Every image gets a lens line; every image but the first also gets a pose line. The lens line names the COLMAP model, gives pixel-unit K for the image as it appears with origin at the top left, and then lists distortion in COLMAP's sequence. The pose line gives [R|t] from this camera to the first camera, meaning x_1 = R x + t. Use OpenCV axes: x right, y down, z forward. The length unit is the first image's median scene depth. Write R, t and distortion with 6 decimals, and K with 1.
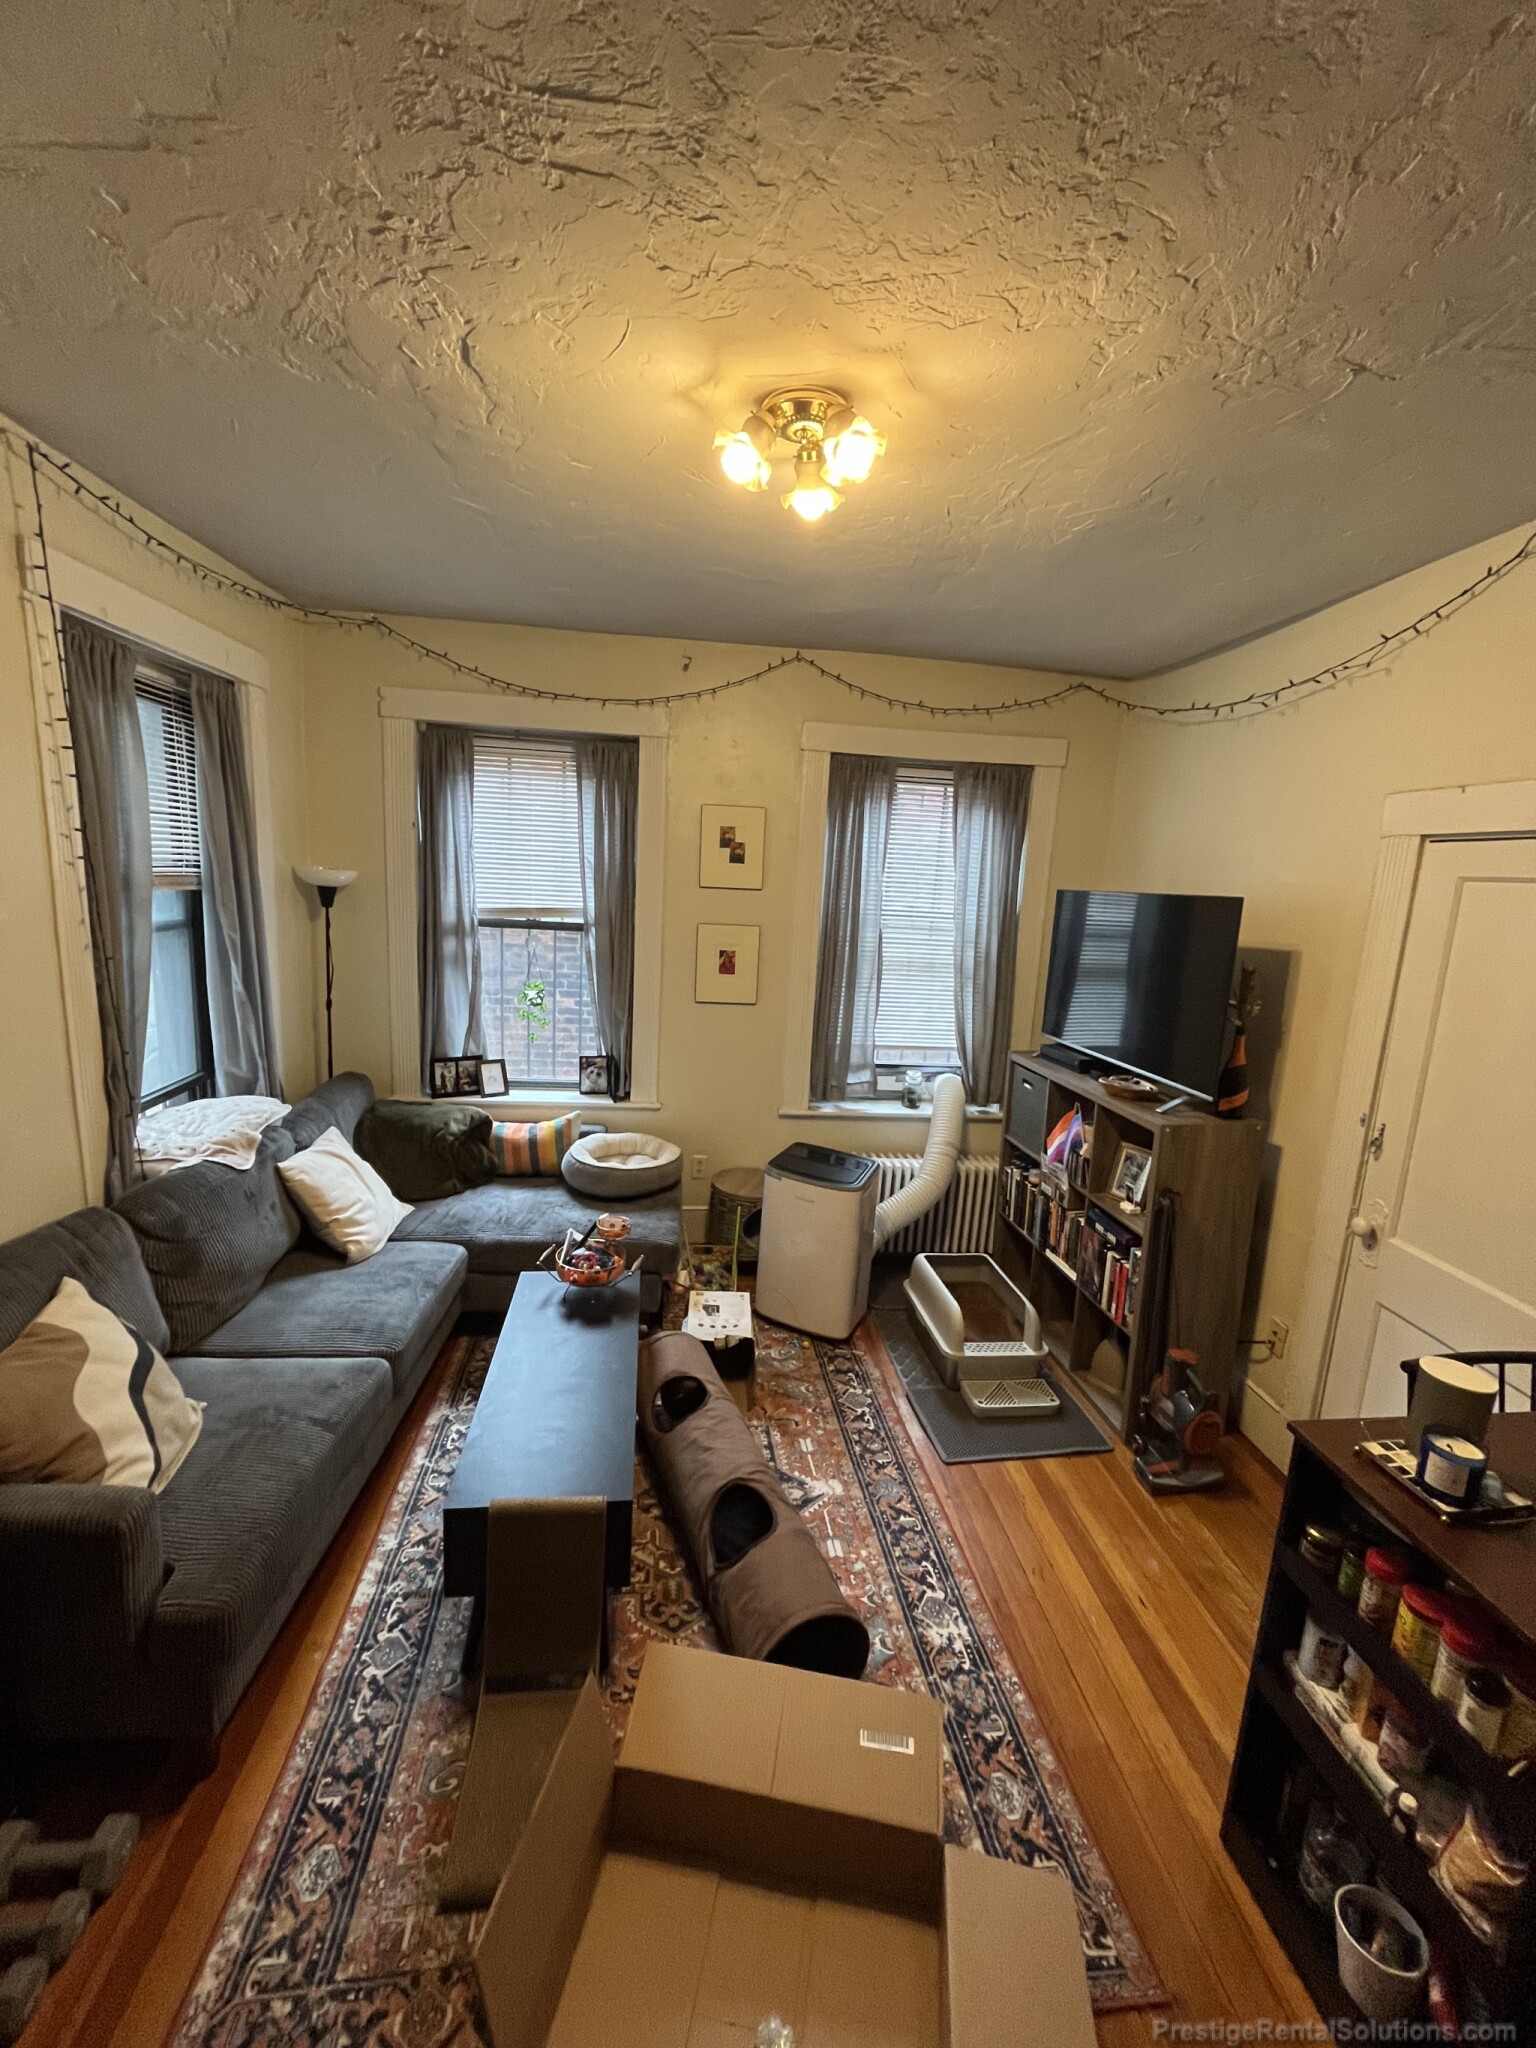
lens RADIAL K [[831.0, 0, 768.7], [0, 831.0, 1026.0], [0, 0, 1]] dist [-0.005340, -0.000669]
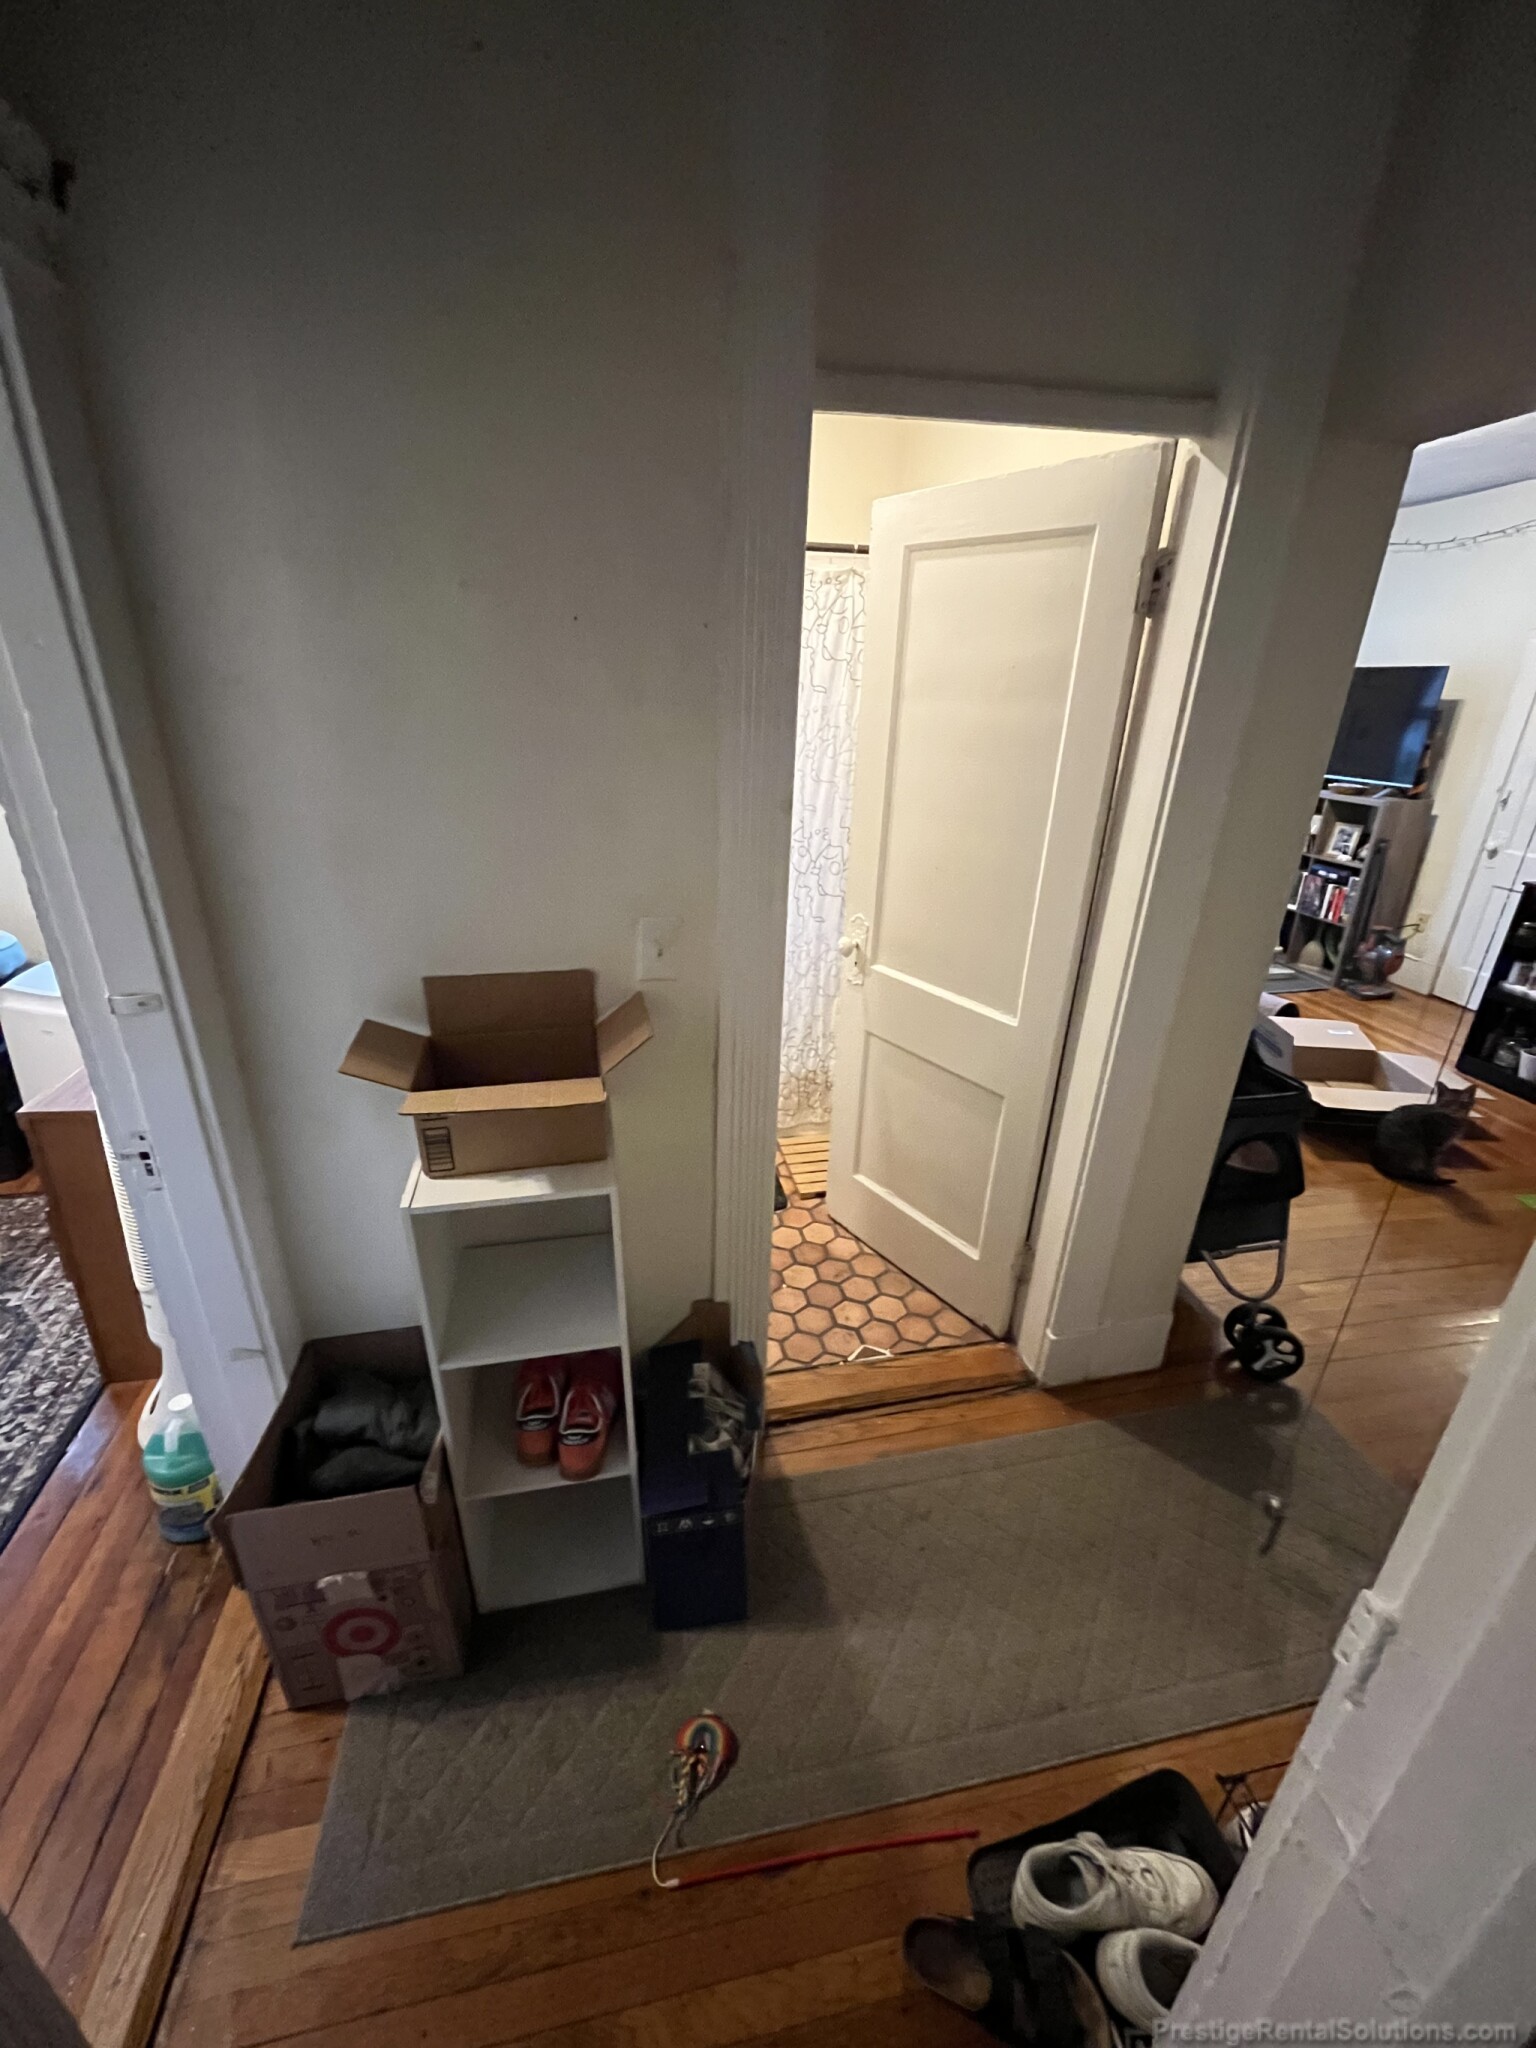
lens RADIAL K [[831.0, 0, 771.1], [0, 831.0, 1029.1], [0, 0, 1]] dist [-0.005340, -0.000669]
pose [[0.993553, -0.058199, 0.097292, -0.870429], [0.035778, 0.975284, 0.218039, 0.132936], [-0.107577, -0.213152, 0.971079, -0.585549]]
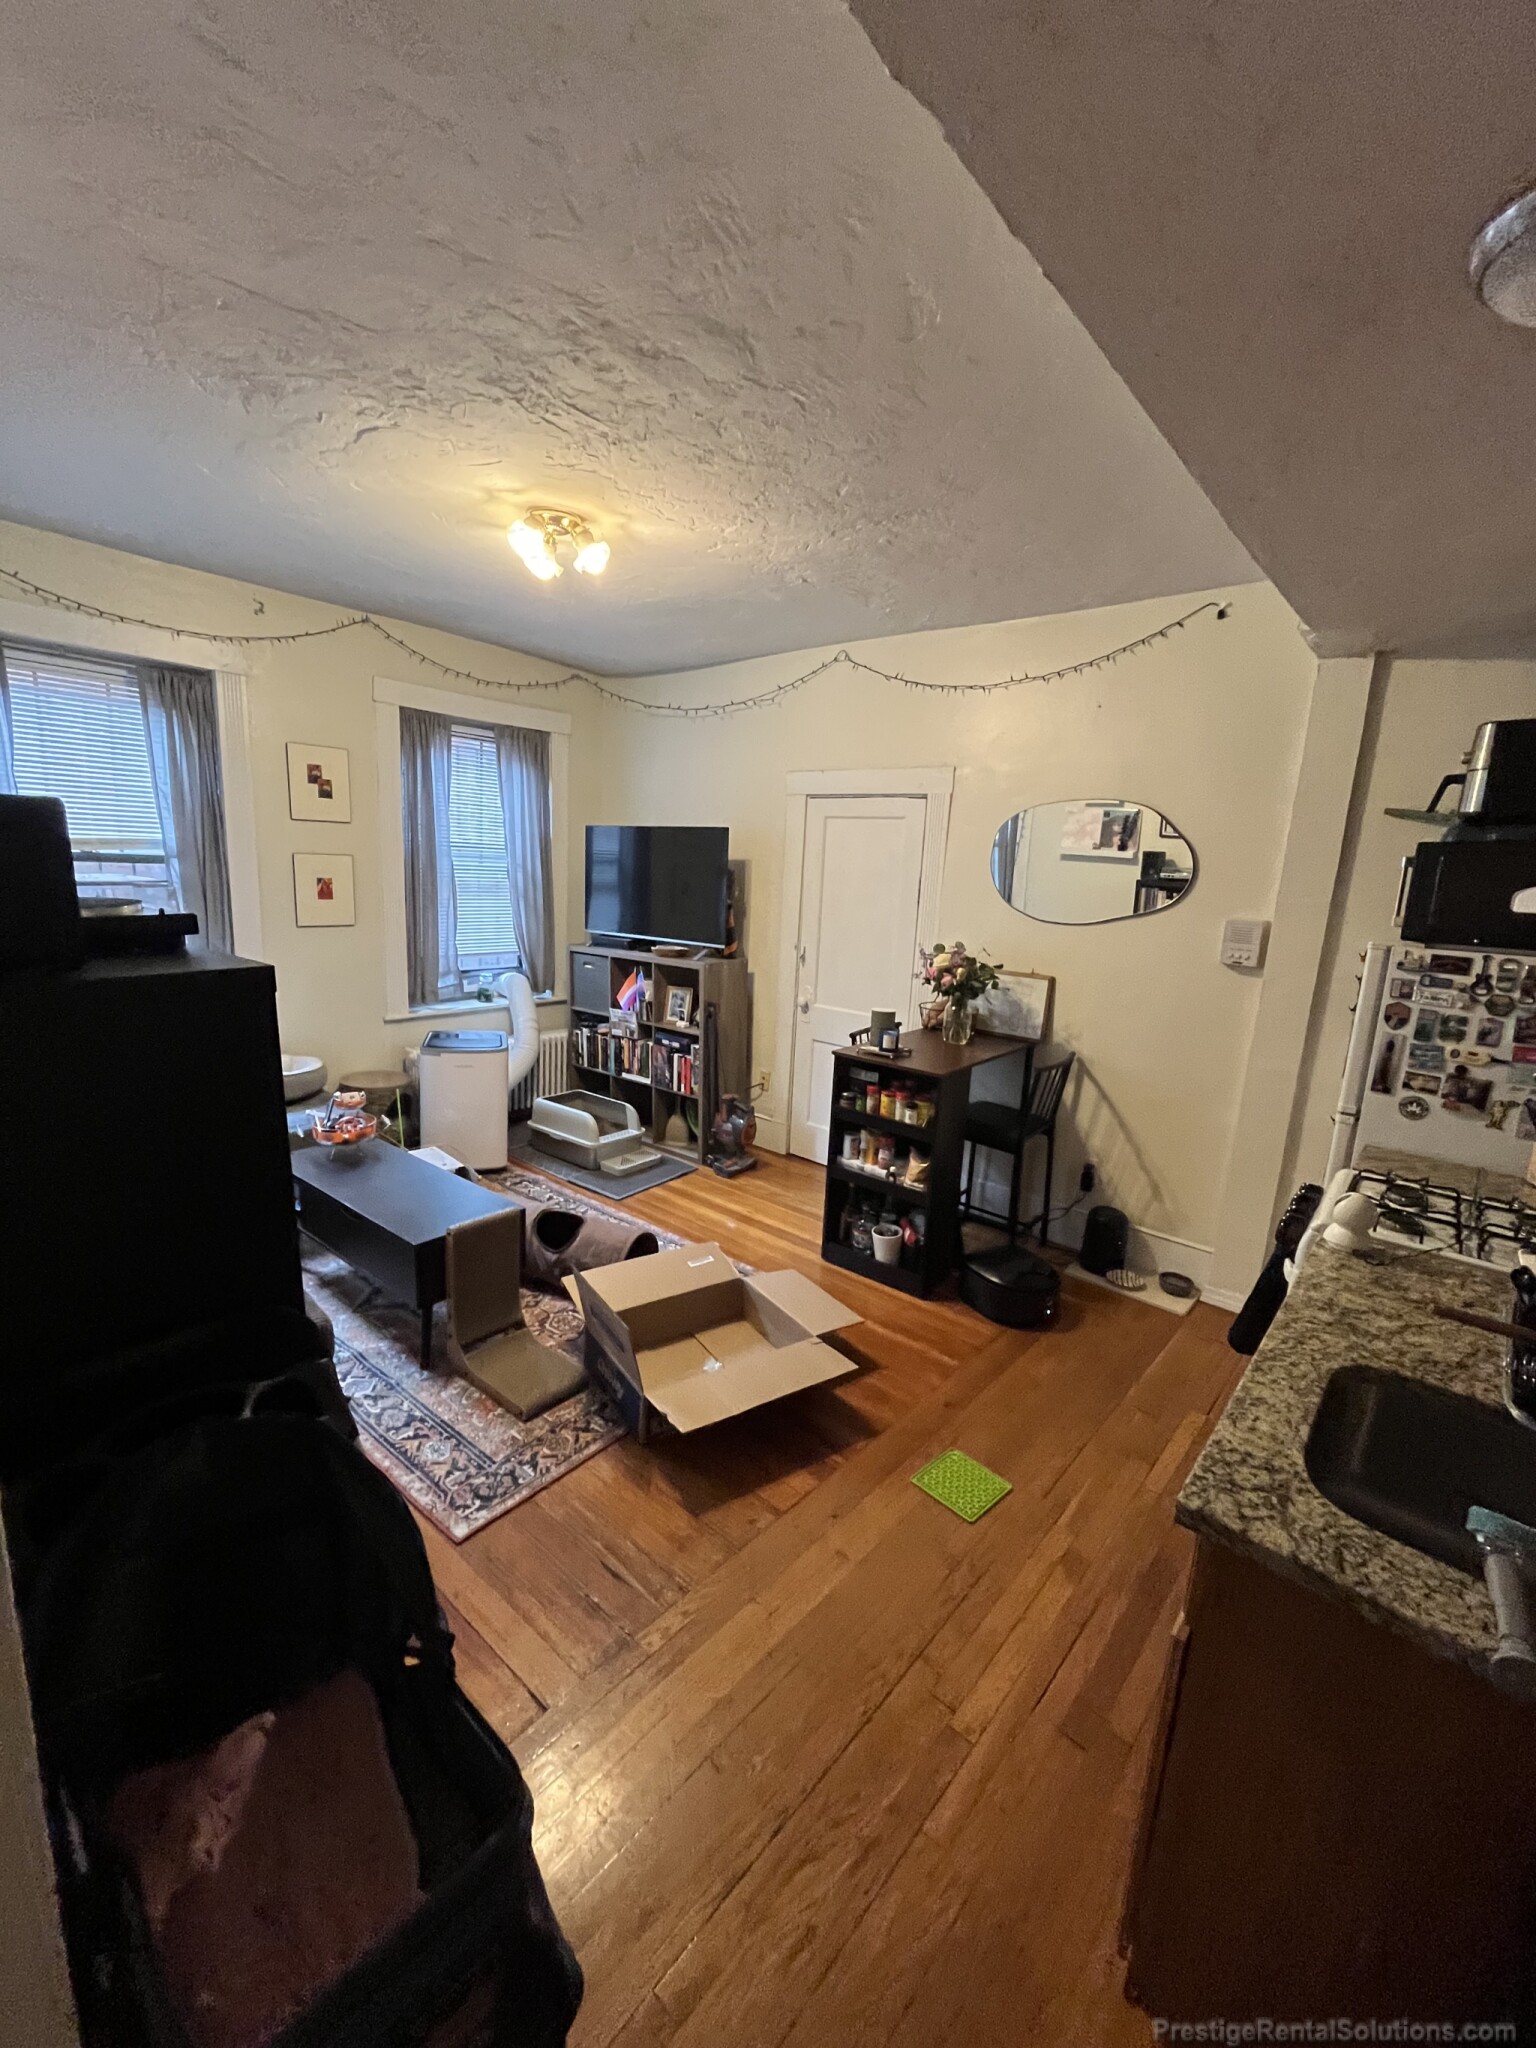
lens RADIAL K [[831.0, 0, 768.9], [0, 831.0, 1026.8], [0, 0, 1]] dist [-0.005340, -0.000669]
pose [[0.722804, -0.149261, 0.674741, -0.478946], [0.112231, 0.988788, 0.098507, 0.076457], [-0.681878, 0.004526, 0.731452, -0.260425]]
